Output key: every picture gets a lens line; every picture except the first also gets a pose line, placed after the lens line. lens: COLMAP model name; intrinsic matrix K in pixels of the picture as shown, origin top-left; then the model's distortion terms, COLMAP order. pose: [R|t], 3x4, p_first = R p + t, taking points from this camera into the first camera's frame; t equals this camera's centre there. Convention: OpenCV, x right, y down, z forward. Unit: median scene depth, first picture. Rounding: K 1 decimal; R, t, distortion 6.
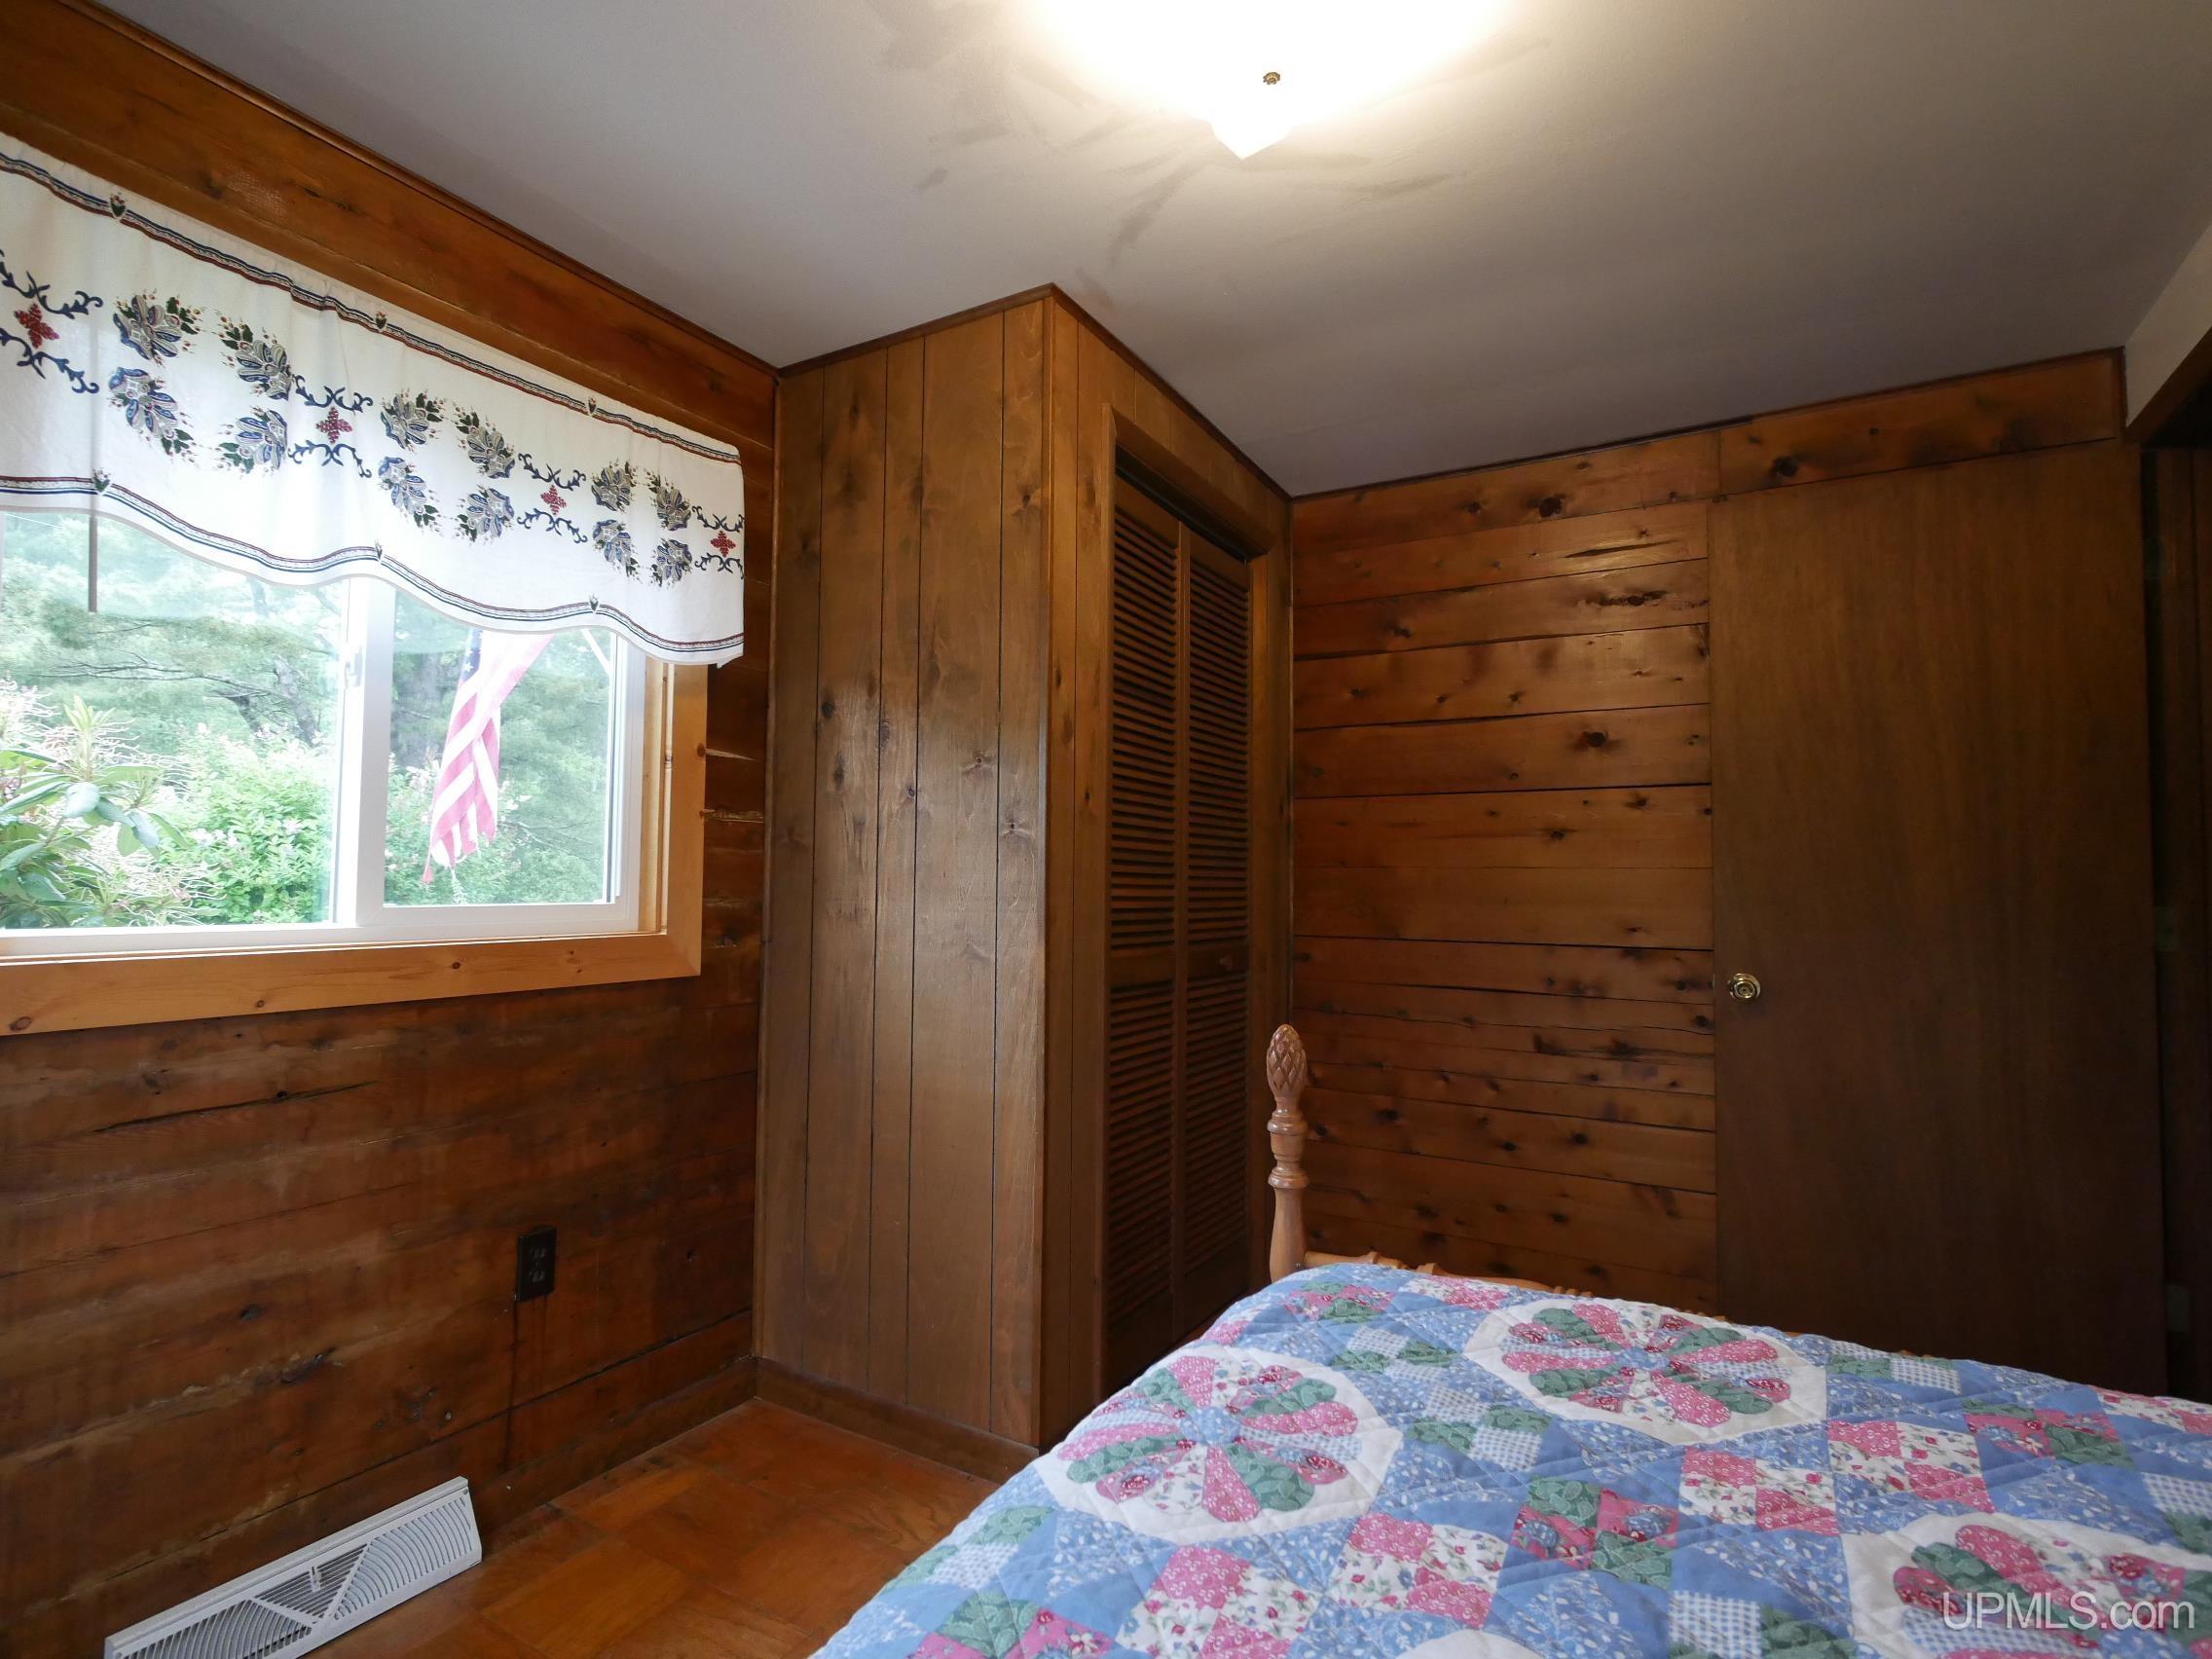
lens RADIAL K [[1106.4, 0, 1106.0], [0, 1106.4, 829.5], [0, 0, 1]] dist [-0.001818, -0.000575]
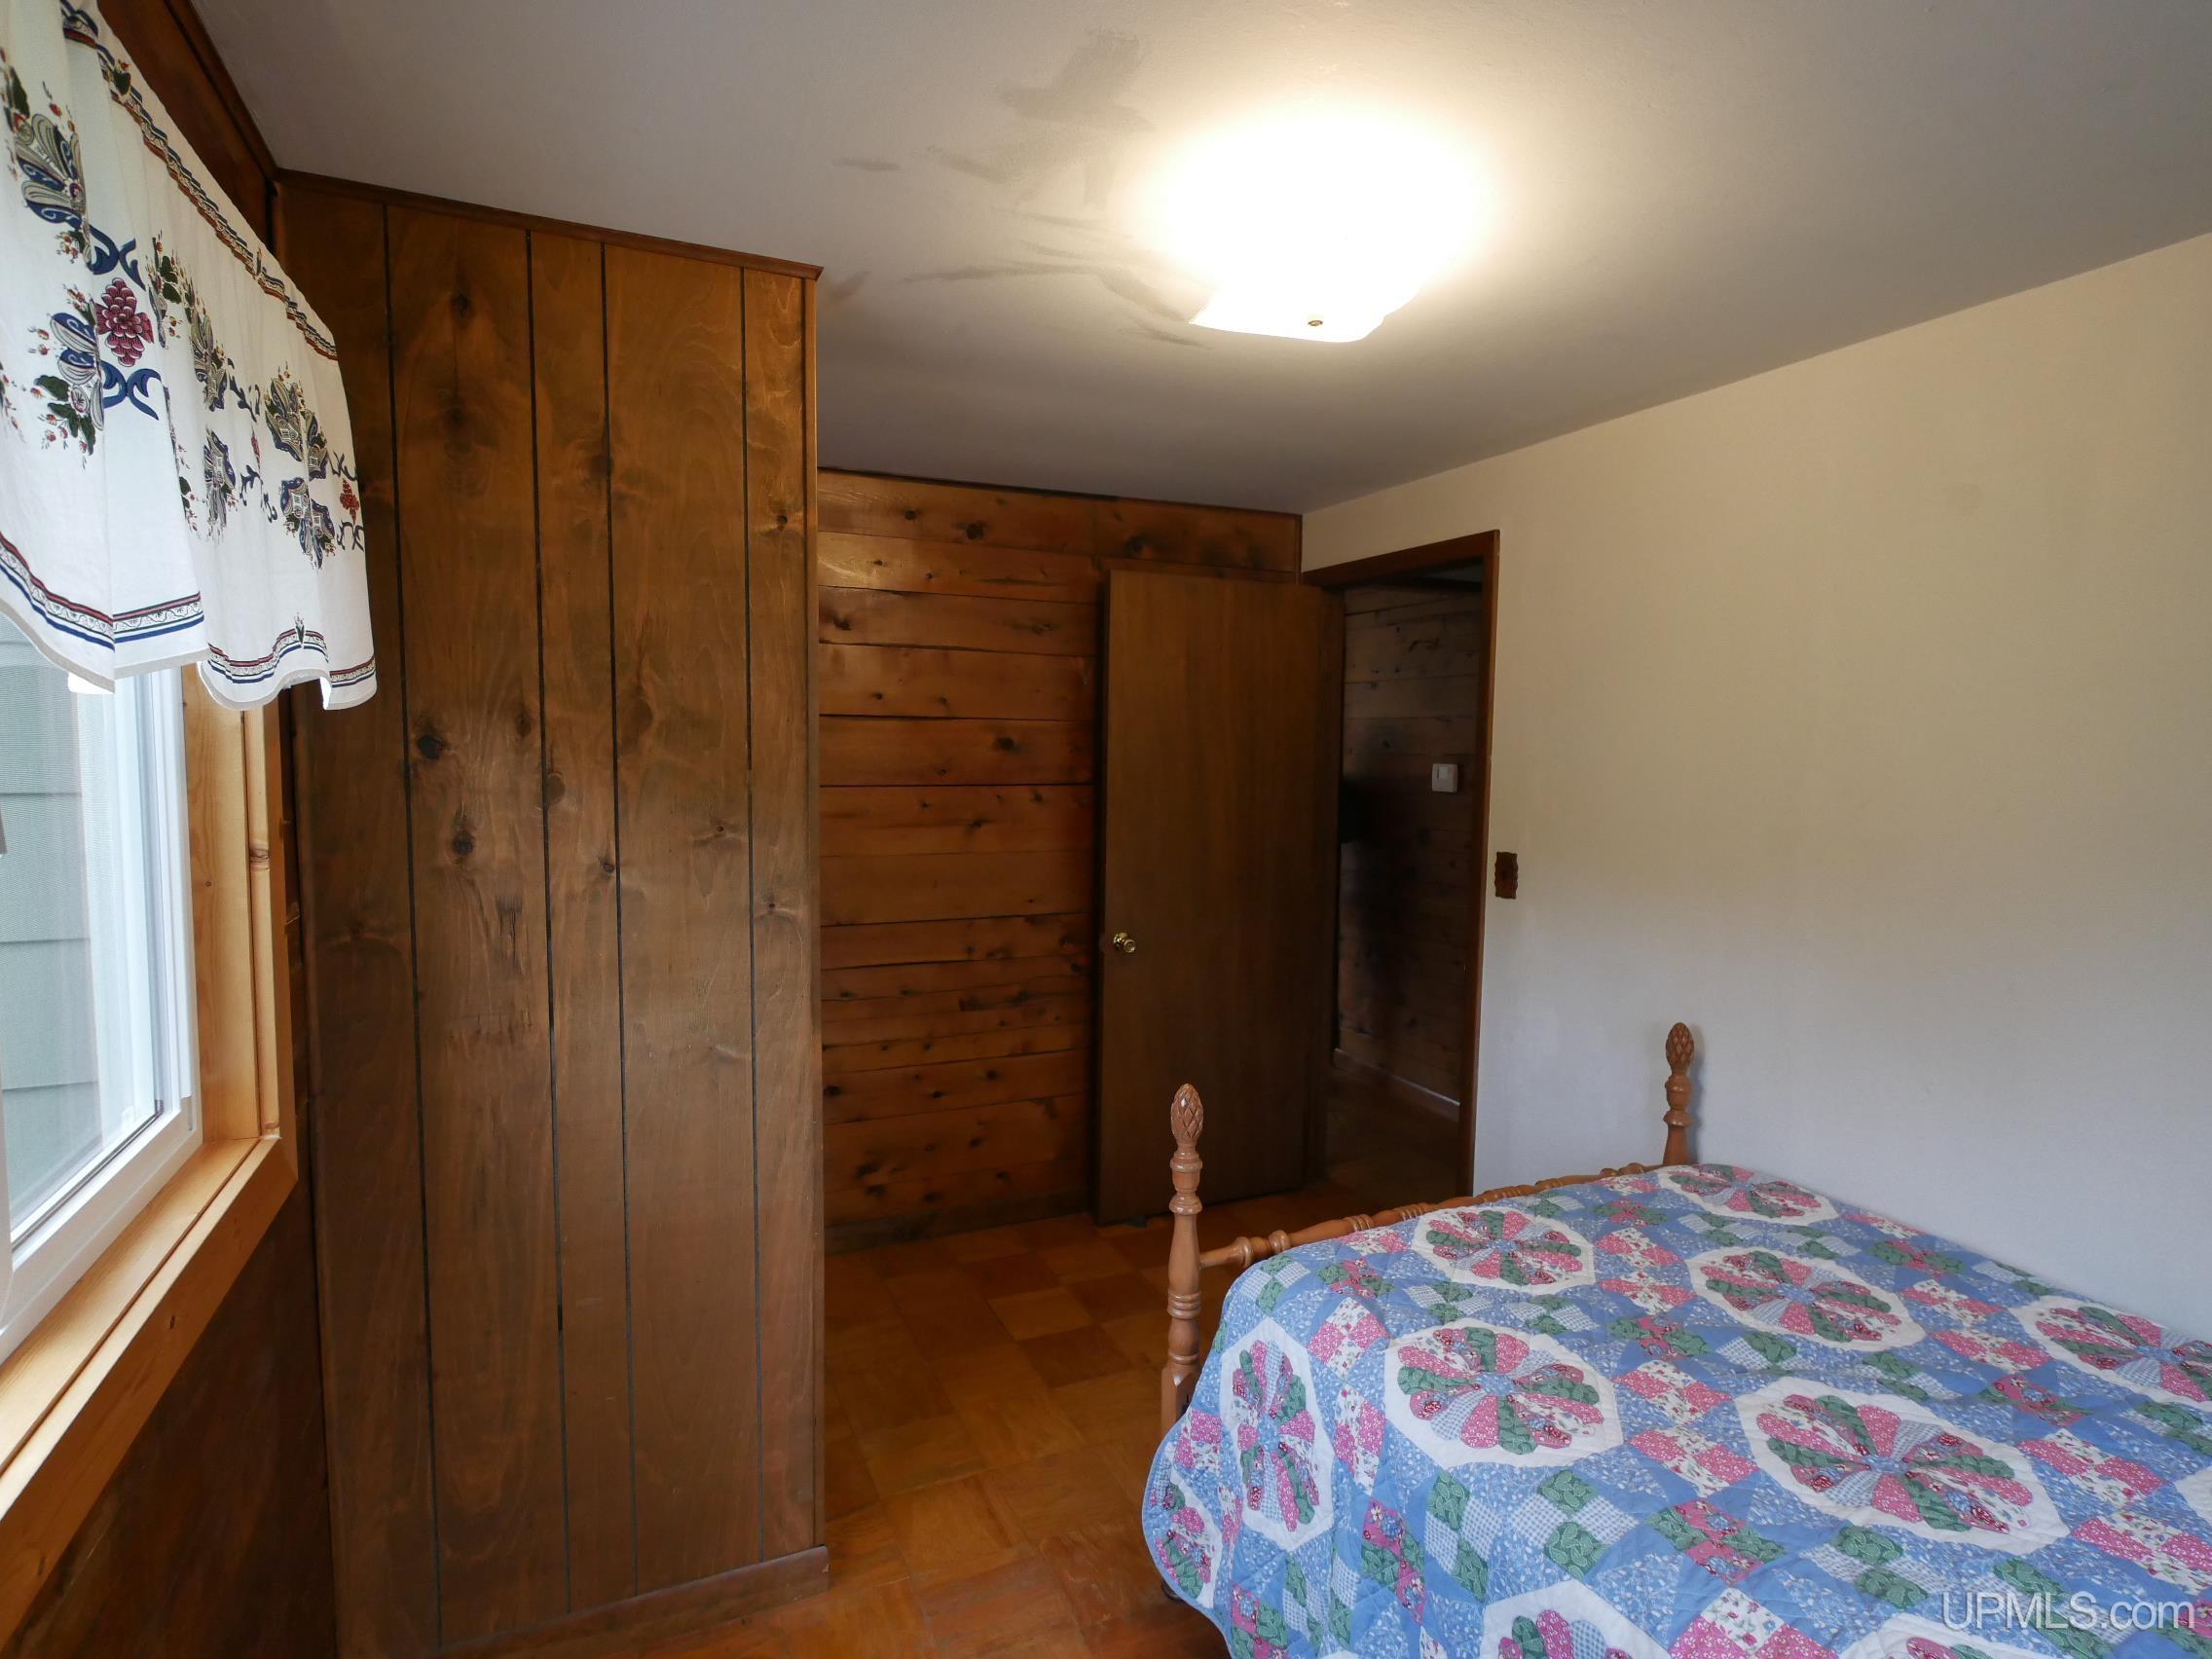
lens RADIAL K [[1136.8, 0, 1106.0], [0, 1136.8, 829.5], [0, 0, 1]] dist [-0.003064, 0.001031]
pose [[0.574774, -0.064119, 0.815797, -0.628744], [-0.045964, 0.992822, 0.110418, -0.165182], [-0.817021, -0.100963, 0.567701, 0.272497]]
